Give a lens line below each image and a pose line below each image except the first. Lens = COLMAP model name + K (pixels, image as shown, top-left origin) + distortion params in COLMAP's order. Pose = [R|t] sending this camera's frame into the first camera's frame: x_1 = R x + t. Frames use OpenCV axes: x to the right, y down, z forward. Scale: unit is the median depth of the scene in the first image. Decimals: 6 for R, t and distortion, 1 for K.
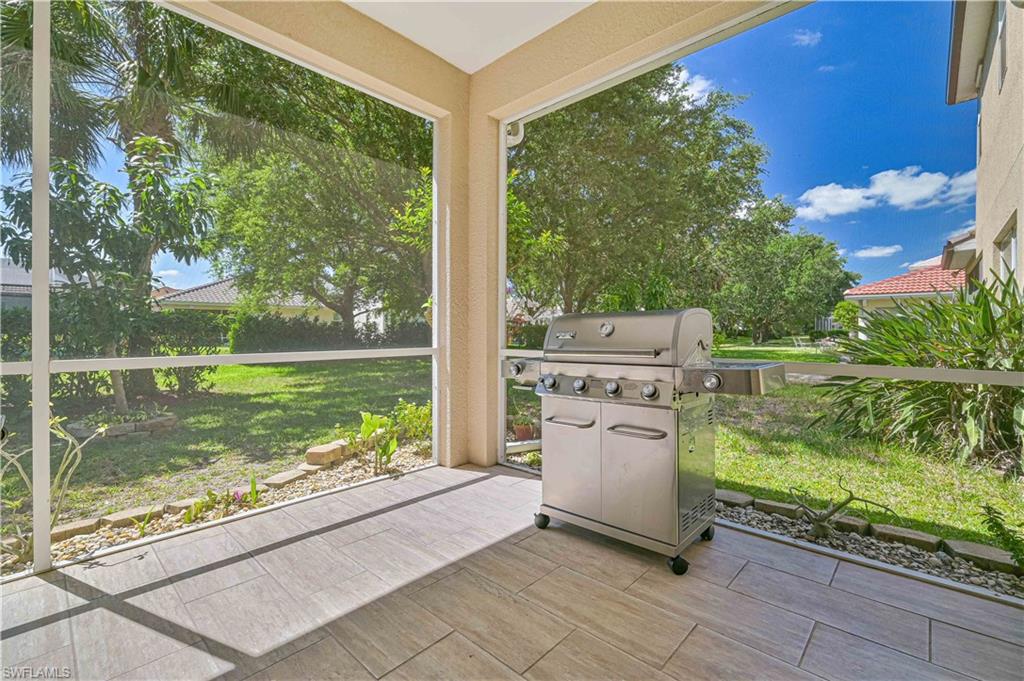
lens RADIAL K [[446.7, 0, 512.0], [0, 446.7, 337.1], [0, 0, 1]] dist [-0.001039, -0.000118]
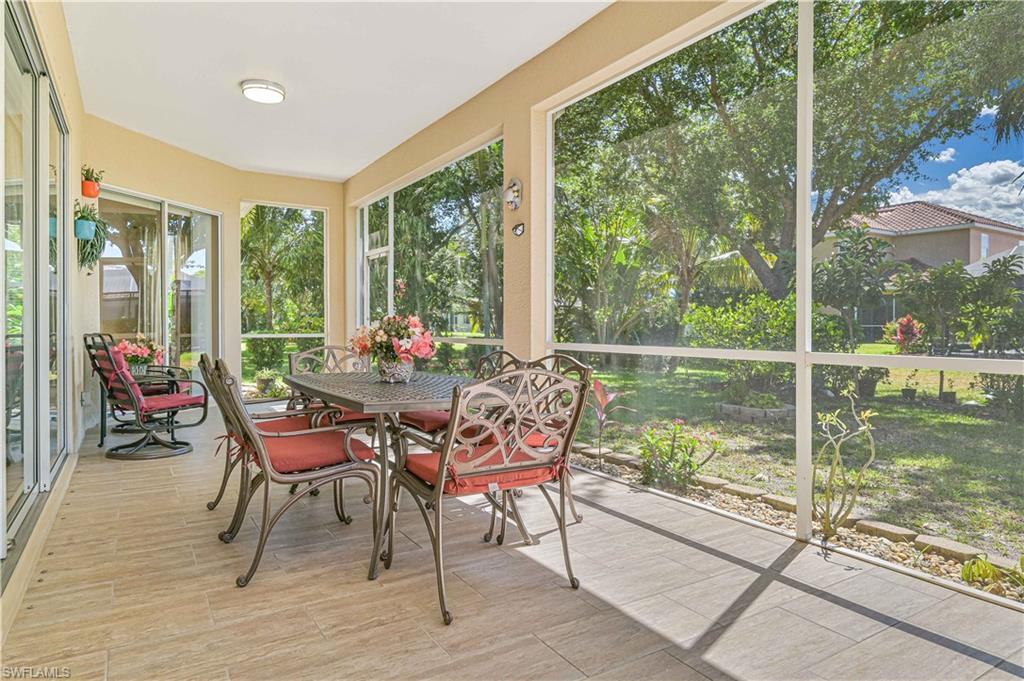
lens RADIAL K [[581.4, 0, 512.7], [0, 581.4, 339.0], [0, 0, 1]] dist [0.000365, 0.000066]
pose [[-0.293412, 0.009032, -0.955943, 0.555677], [-0.005538, 0.999923, 0.011147, 0.002616], [0.955970, 0.008565, -0.293339, 0.707008]]
